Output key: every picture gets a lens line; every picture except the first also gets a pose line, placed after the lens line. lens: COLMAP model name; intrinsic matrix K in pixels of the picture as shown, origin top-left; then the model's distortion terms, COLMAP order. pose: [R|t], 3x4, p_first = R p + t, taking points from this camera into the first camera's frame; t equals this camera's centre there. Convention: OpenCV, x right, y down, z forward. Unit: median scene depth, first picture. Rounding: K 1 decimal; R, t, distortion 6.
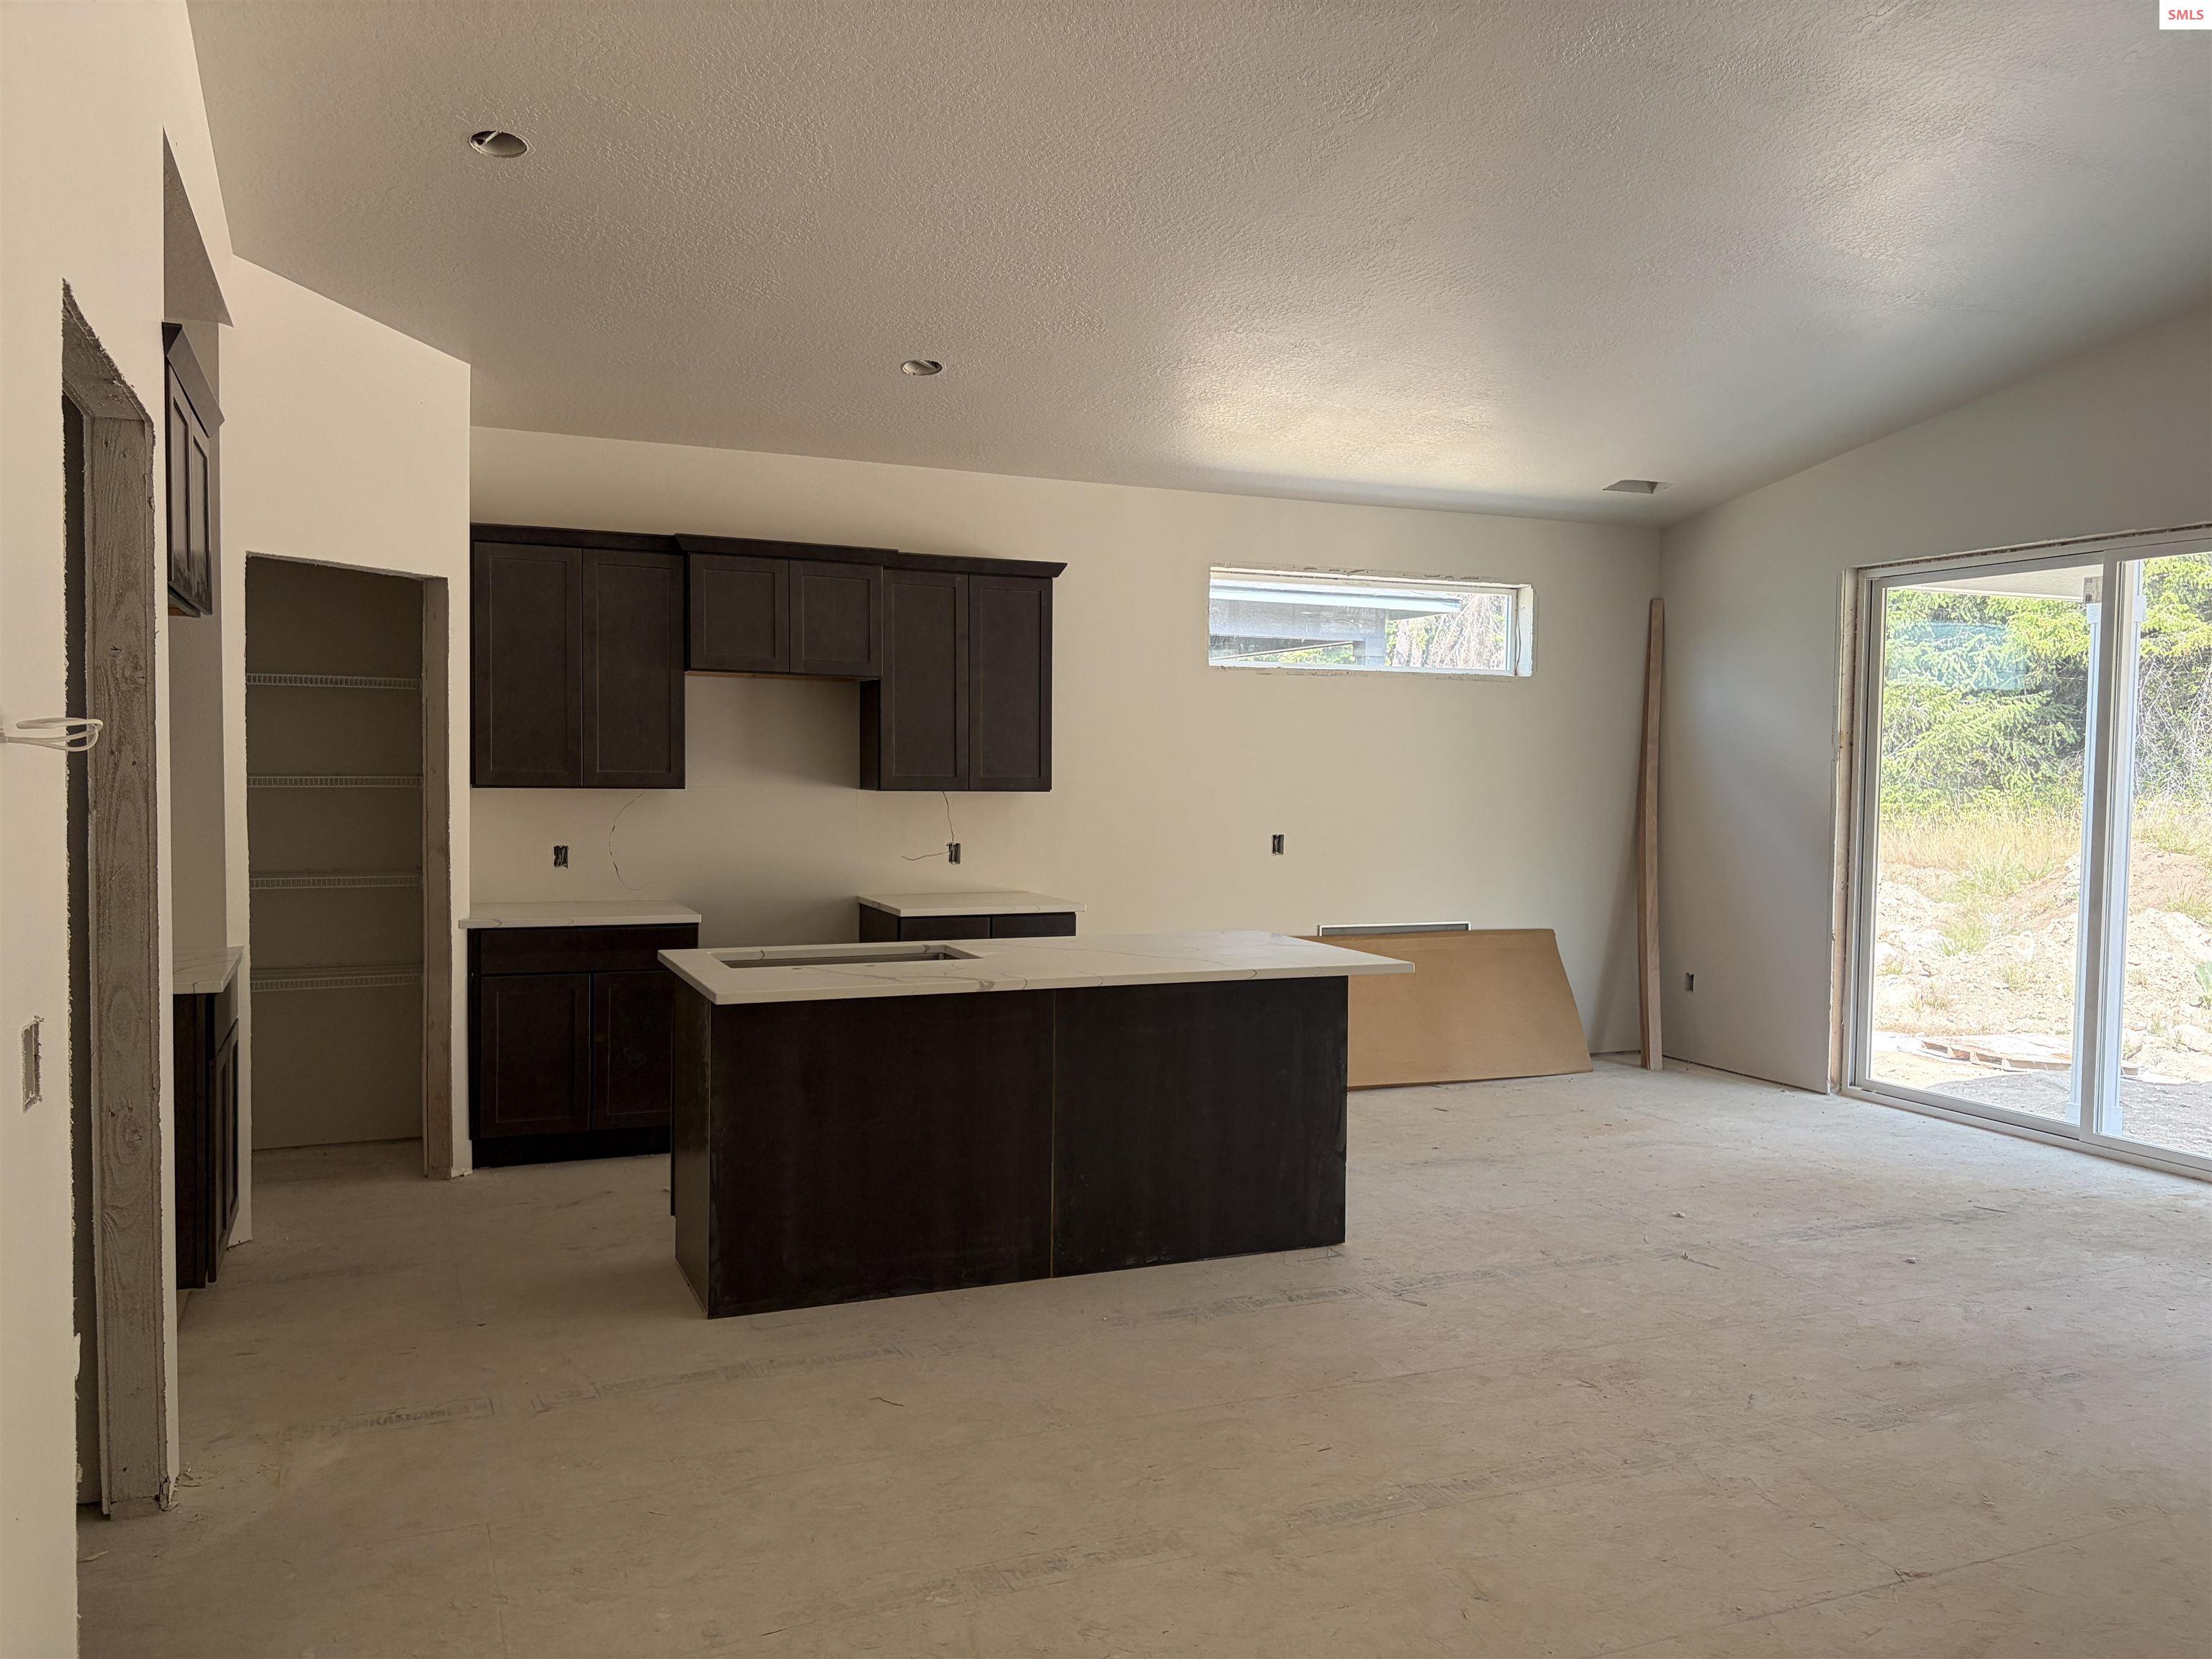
lens RADIAL K [[1661.4, 0, 1084.9], [0, 1661.4, 827.9], [0, 0, 1]] dist [0.005469, -0.010998]
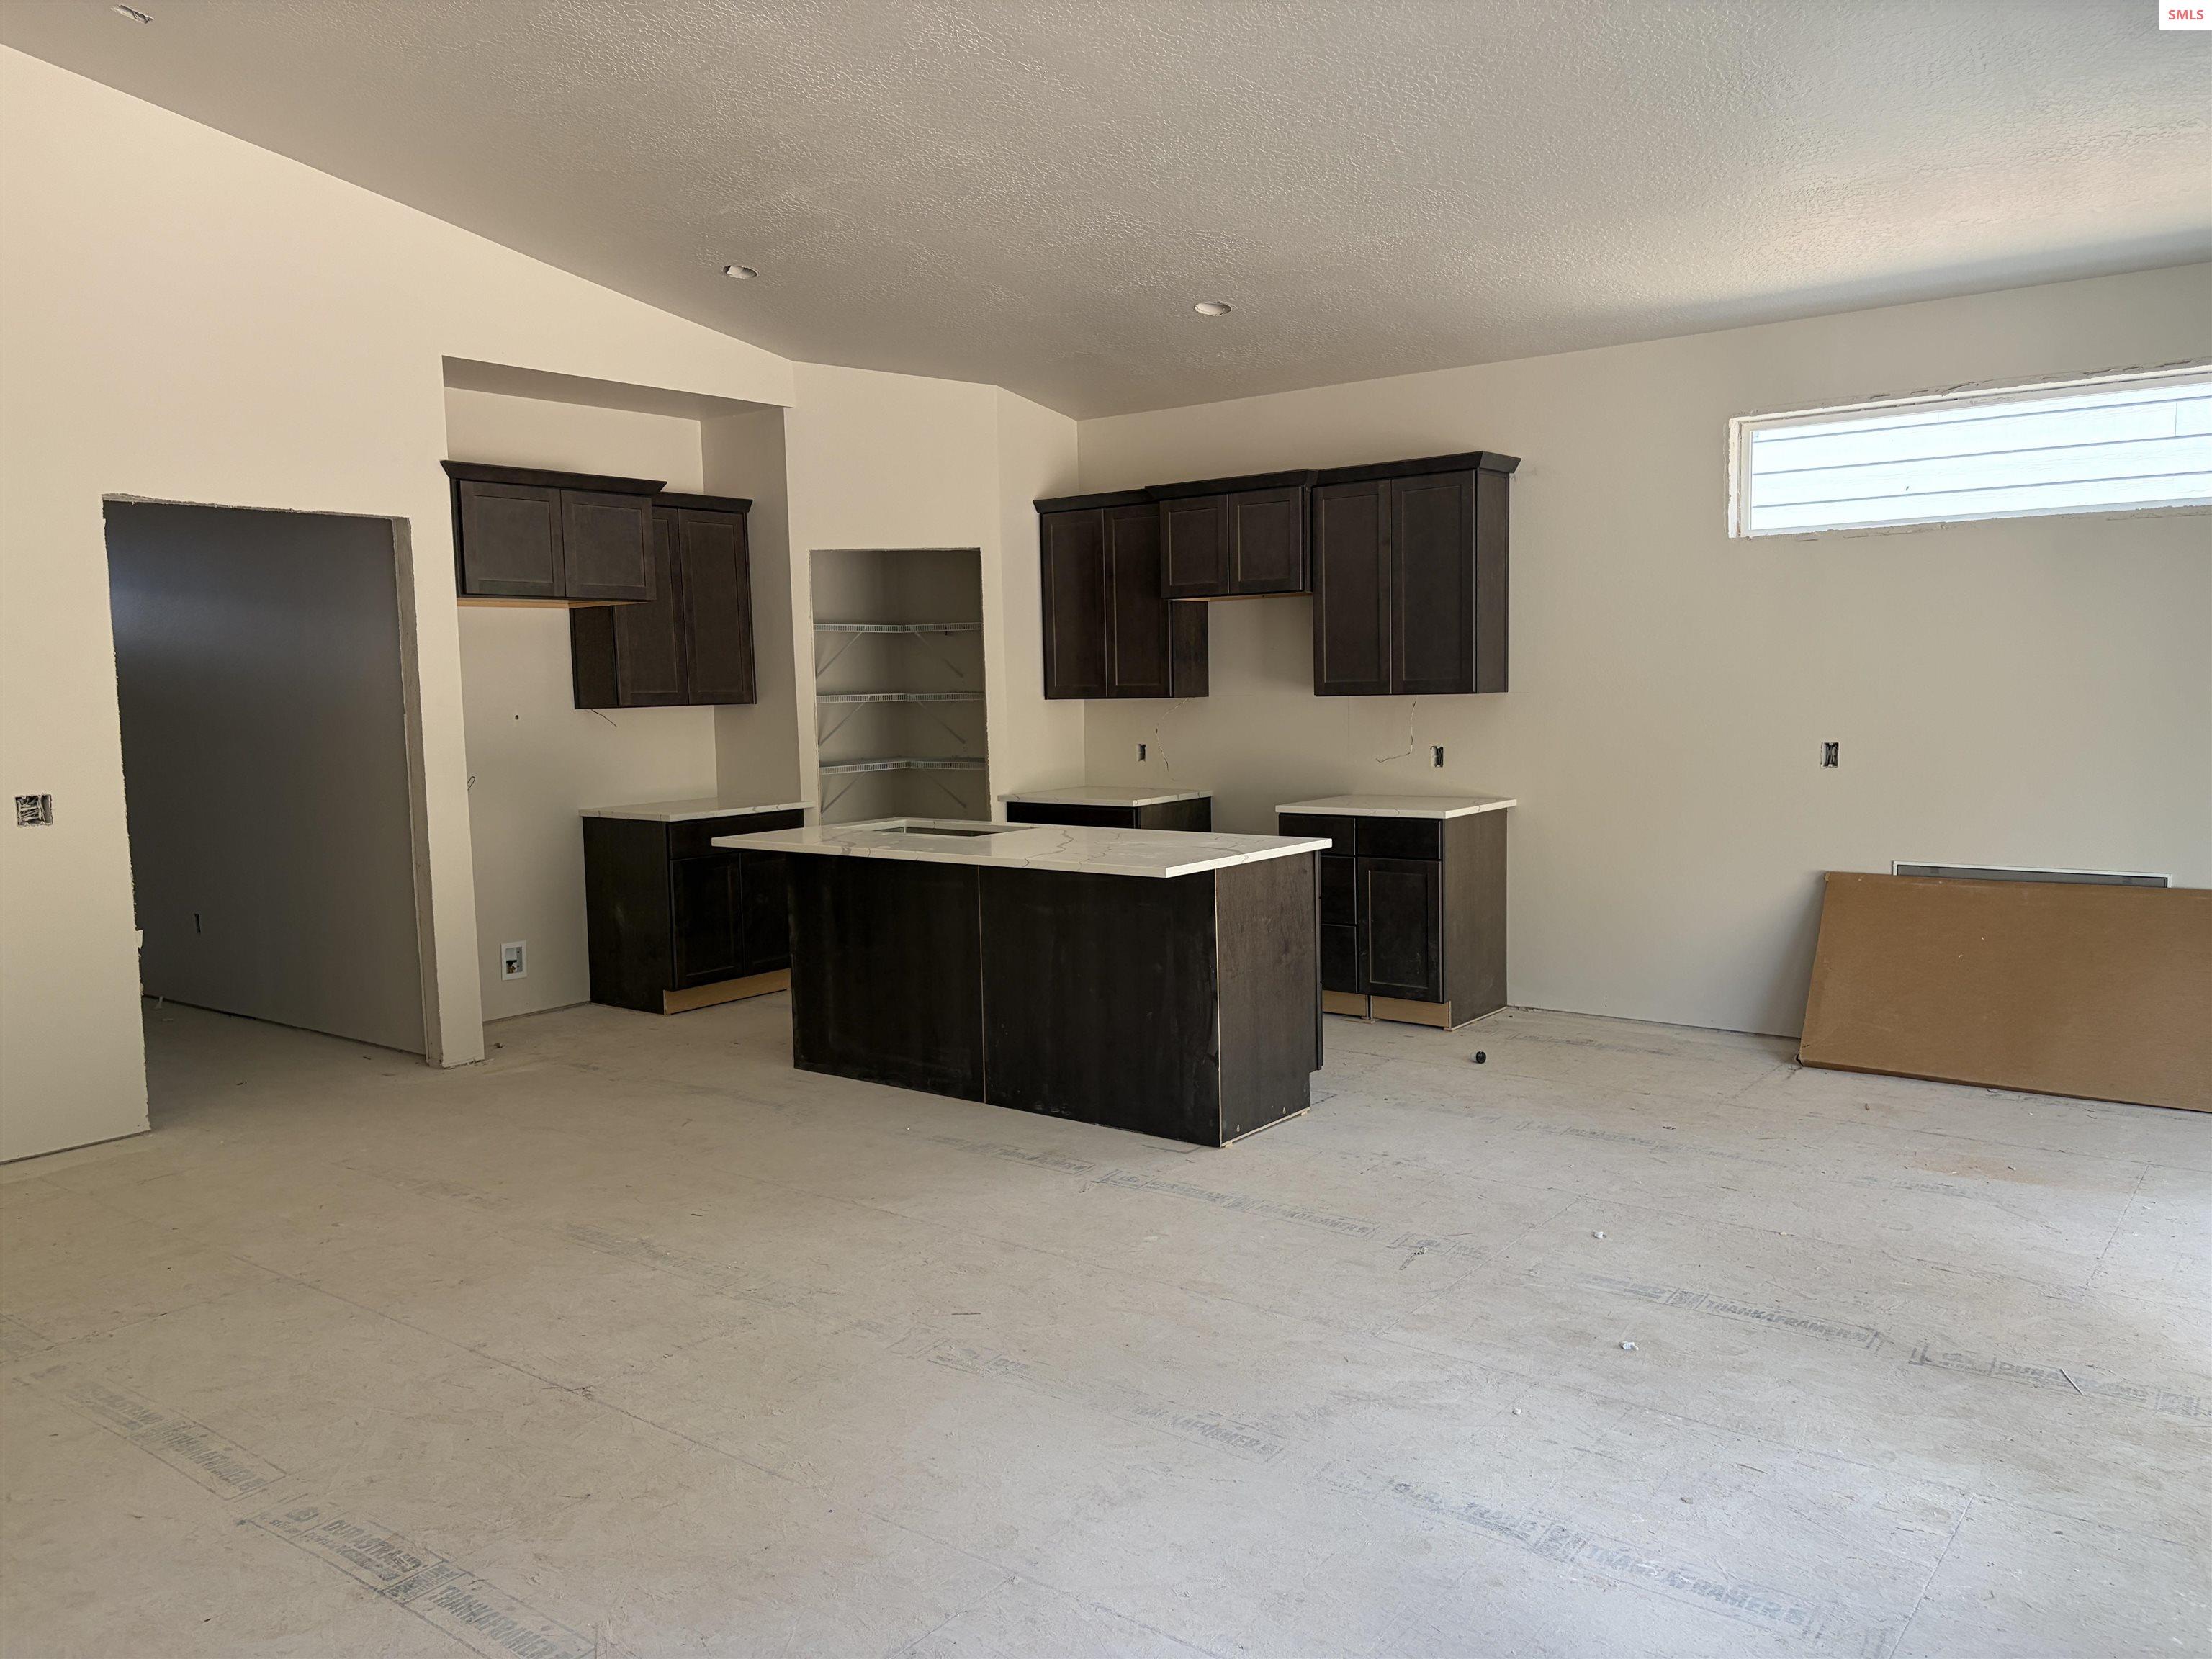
lens RADIAL K [[1658.7, 0, 1106.0], [0, 1658.7, 829.5], [0, 0, 1]] dist [0.070374, -0.072666]
pose [[0.494596, 0.058685, -0.867139, 0.707859], [-0.006397, 0.997937, 0.063889, -0.003597], [0.869099, -0.026052, 0.493951, 0.325407]]
